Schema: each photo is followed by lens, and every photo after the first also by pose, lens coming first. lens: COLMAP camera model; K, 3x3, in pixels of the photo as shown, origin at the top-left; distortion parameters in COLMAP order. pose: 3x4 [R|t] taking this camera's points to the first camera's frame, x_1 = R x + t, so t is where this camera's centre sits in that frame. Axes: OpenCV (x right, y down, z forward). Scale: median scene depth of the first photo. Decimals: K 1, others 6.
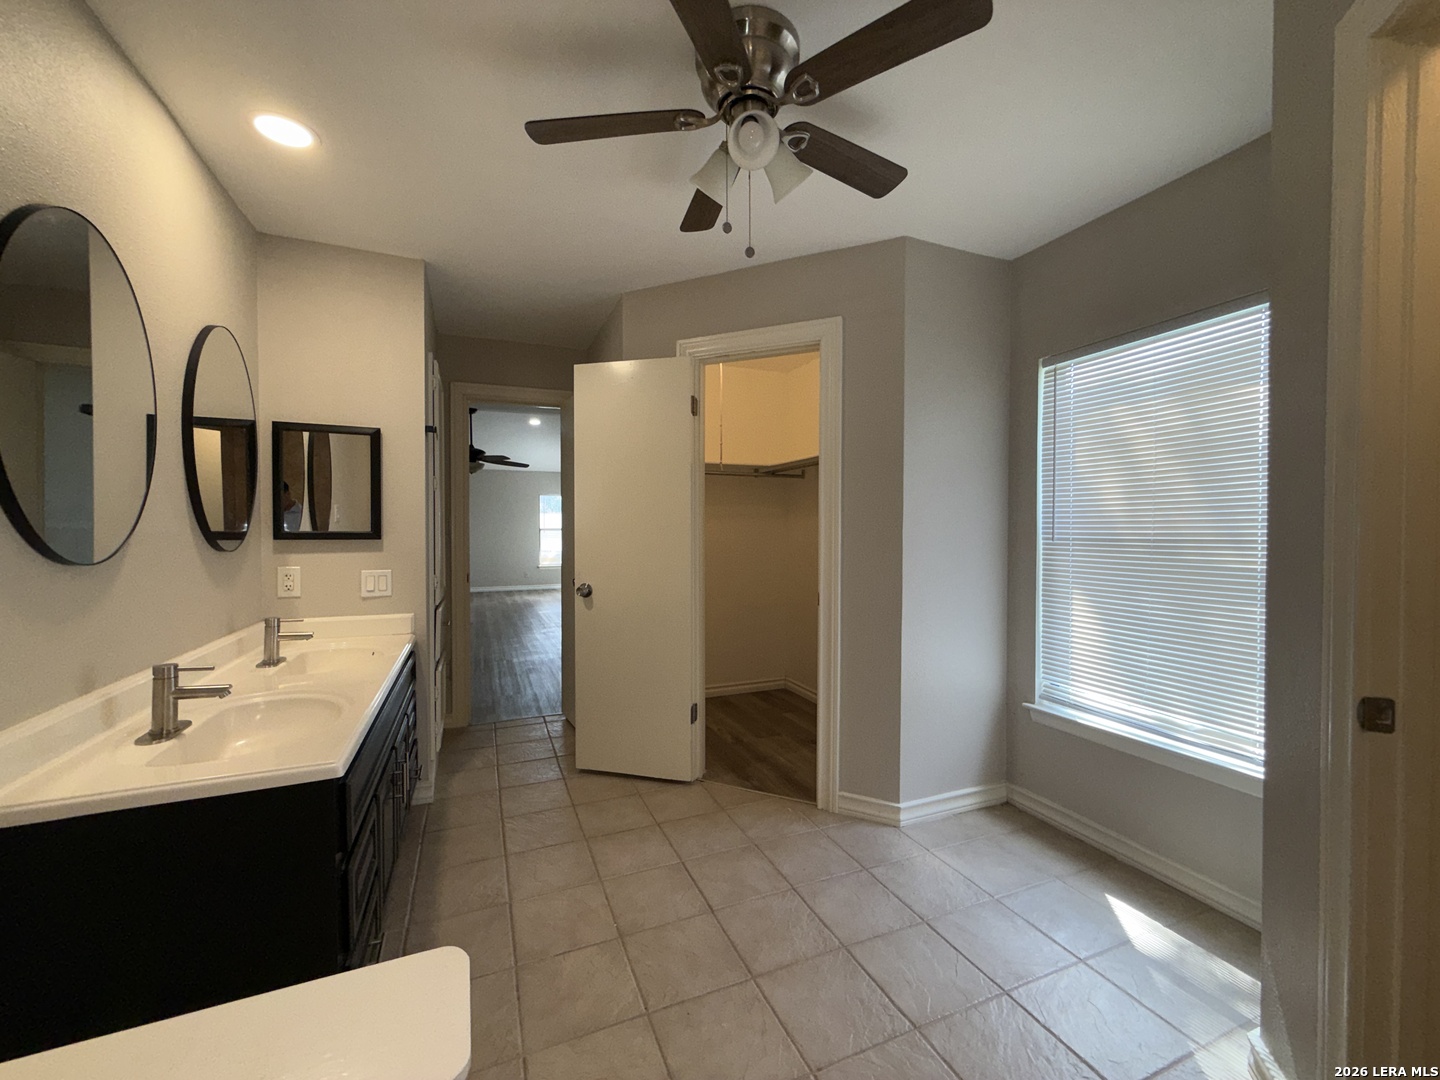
lens RADIAL K [[575.9, 0, 715.8], [0, 575.9, 540.9], [0, 0, 1]] dist [0.000348, 0.000274]
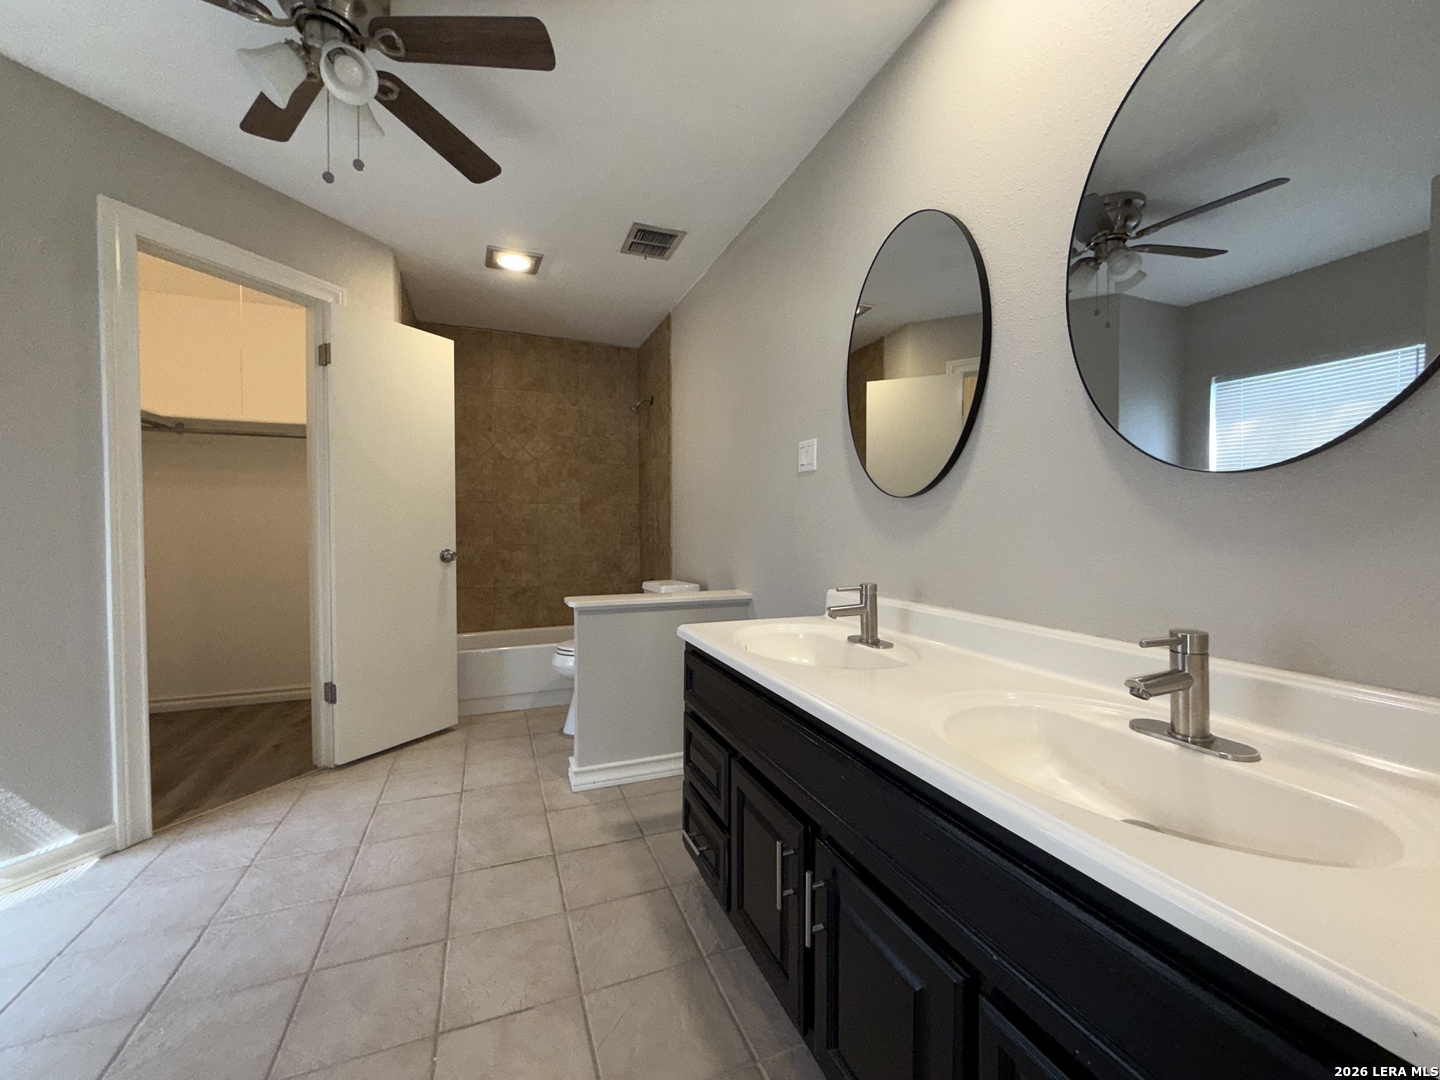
lens RADIAL K [[575.9, 0, 715.8], [0, 575.9, 540.9], [0, 0, 1]] dist [0.000348, 0.000274]
pose [[-0.999706, 0.001244, 0.024220, -0.591365], [0.002194, 0.999227, 0.039239, 0.074299], [-0.024152, 0.039280, -0.998936, 1.891371]]
